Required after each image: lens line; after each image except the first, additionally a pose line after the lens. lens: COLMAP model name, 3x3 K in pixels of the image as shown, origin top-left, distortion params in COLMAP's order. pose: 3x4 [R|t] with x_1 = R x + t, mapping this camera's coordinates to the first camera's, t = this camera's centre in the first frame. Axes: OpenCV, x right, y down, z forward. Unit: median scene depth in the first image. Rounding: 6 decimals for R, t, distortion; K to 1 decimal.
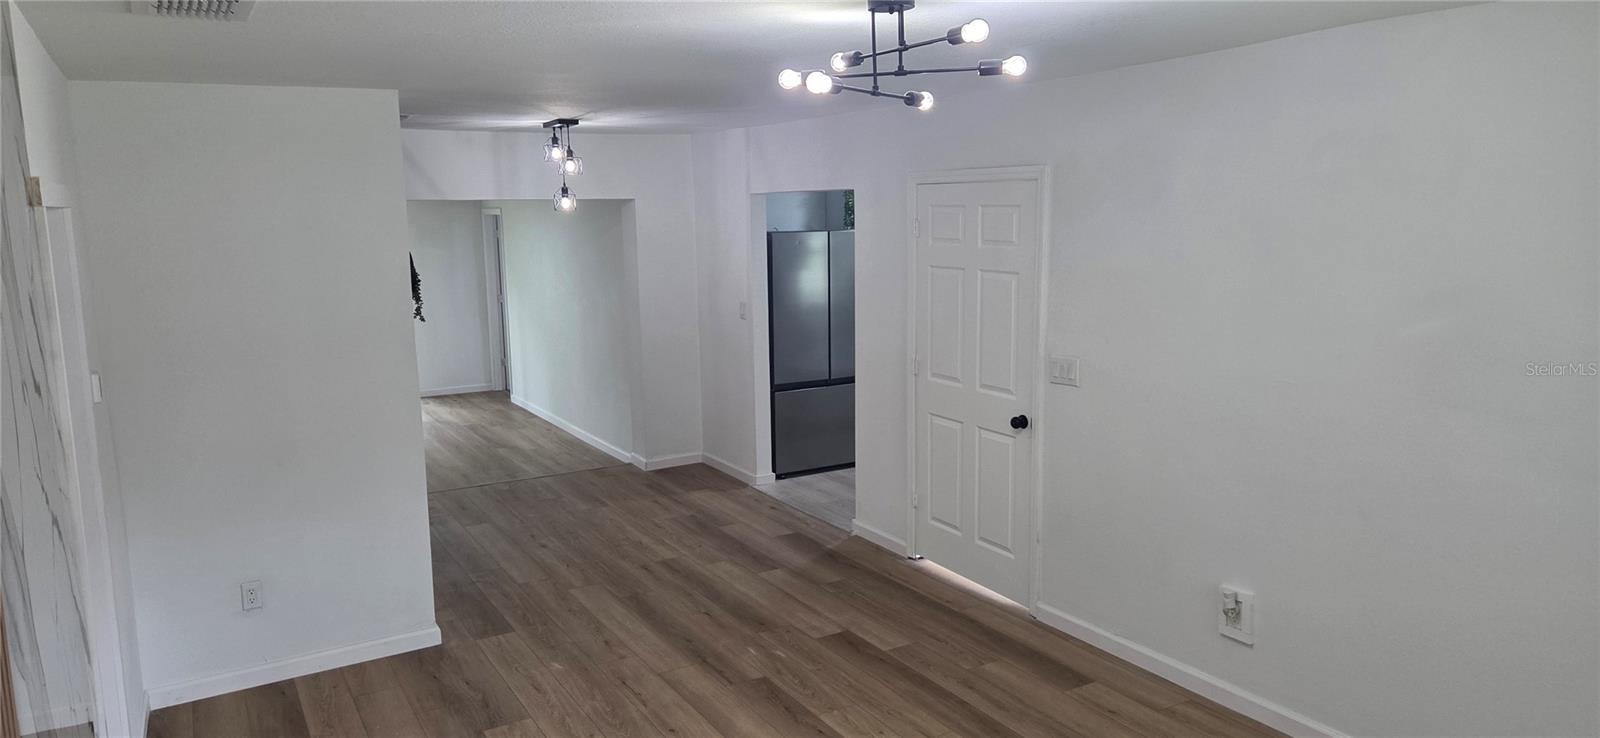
lens RADIAL K [[1047.2, 0, 795.7], [0, 1047.2, 359.0], [0, 0, 1]] dist [0.005053, 0.000155]
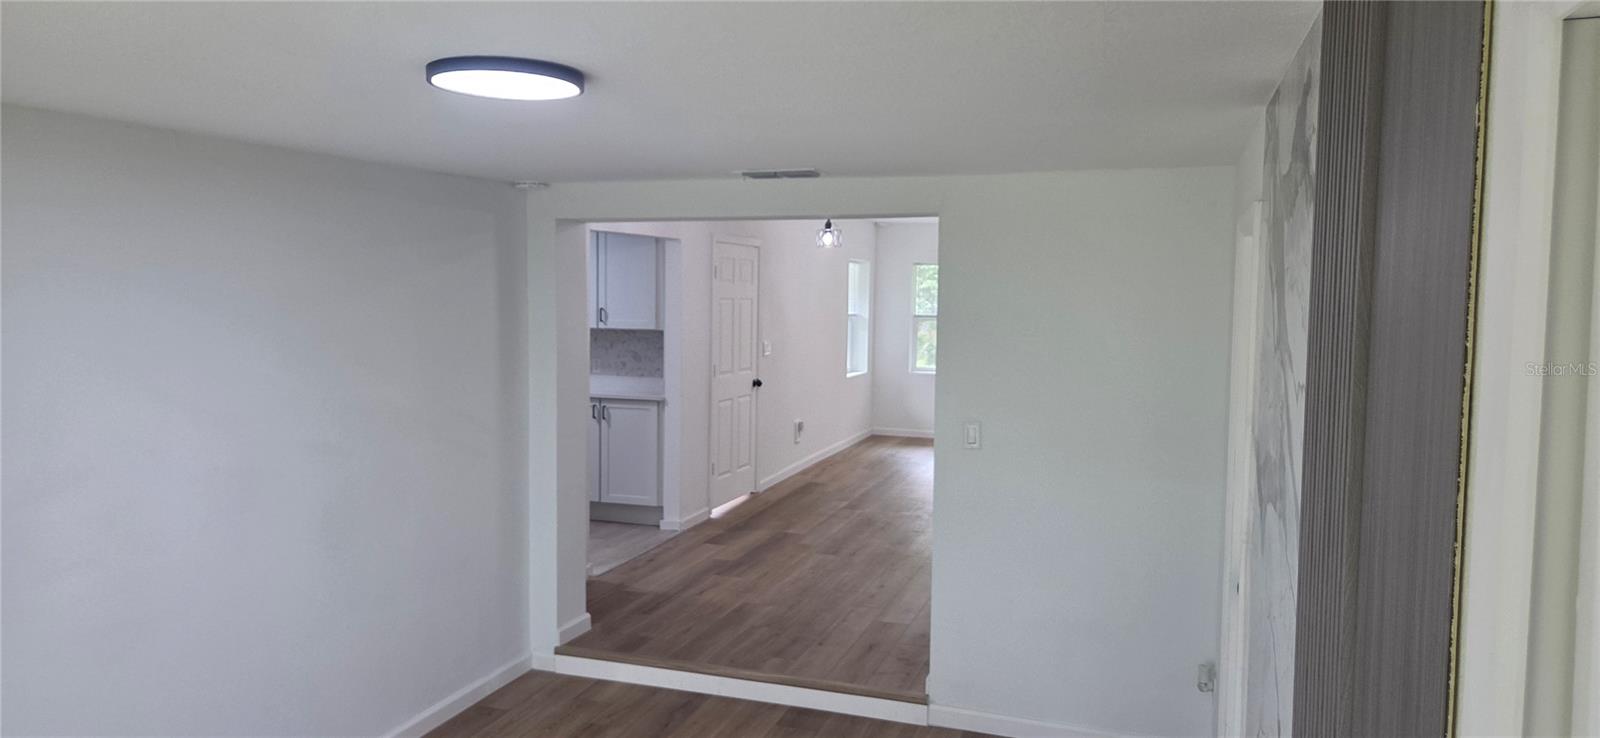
lens RADIAL K [[1047.2, 0, 795.7], [0, 1047.2, 359.0], [0, 0, 1]] dist [0.005053, 0.000155]
pose [[-0.628499, -0.049757, 0.776217, -1.161167], [0.117864, 0.980335, 0.158275, -0.241476], [-0.768828, 0.190964, -0.610275, 2.001139]]
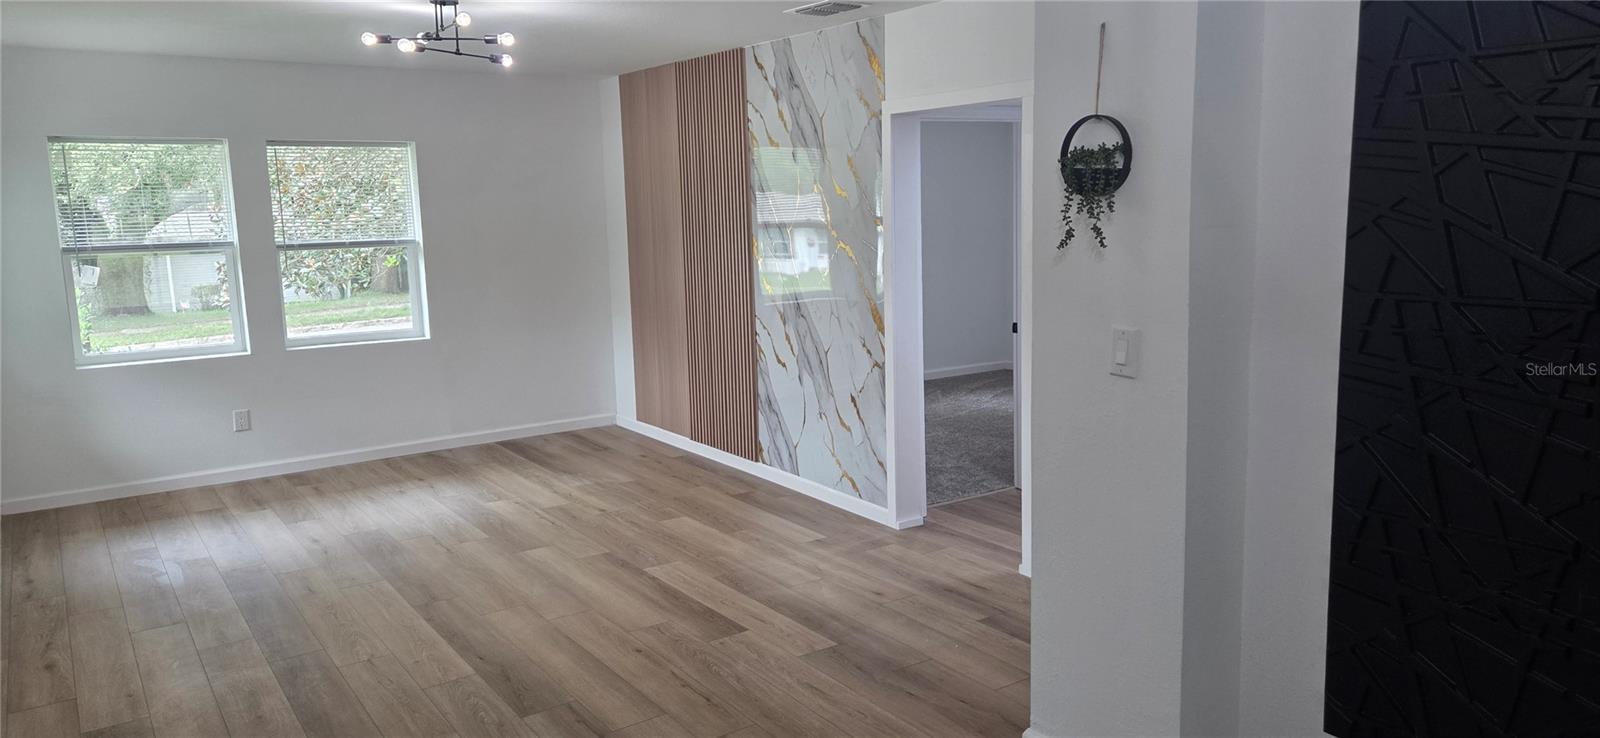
lens RADIAL K [[1047.2, 0, 795.7], [0, 1047.2, 359.0], [0, 0, 1]] dist [0.005053, 0.000155]
pose [[-0.995675, 0.055838, -0.074257, -0.160738], [0.031734, 0.955574, 0.293039, -0.137696], [0.087320, 0.289415, -0.953212, 1.451932]]
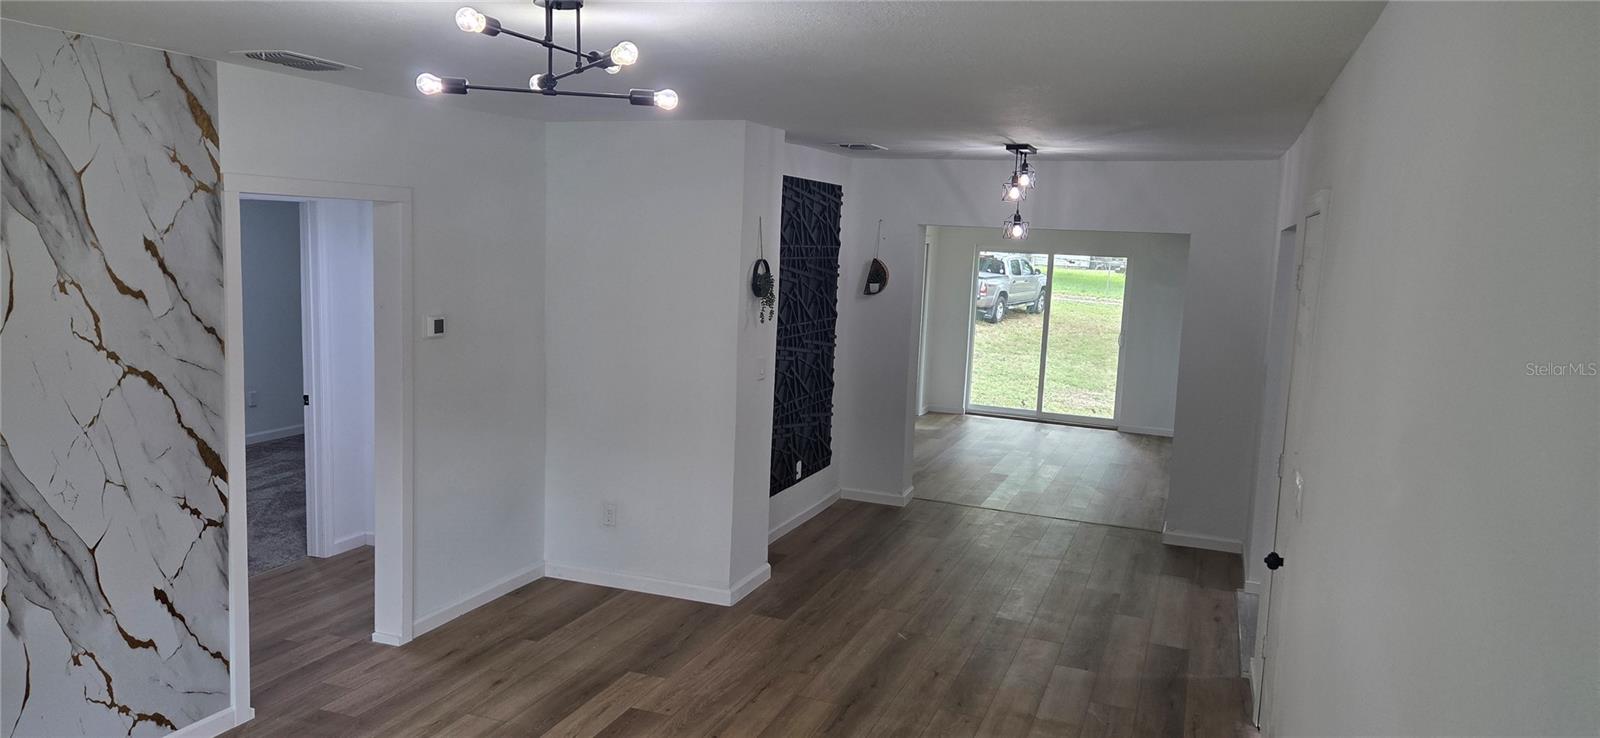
lens RADIAL K [[1047.2, 0, 795.7], [0, 1047.2, 359.0], [0, 0, 1]] dist [0.005053, 0.000155]
pose [[0.614676, 0.134179, -0.777283, 0.522181], [-0.166515, 0.985291, 0.038406, -0.043890], [0.771003, 0.105822, 0.627977, 0.305794]]
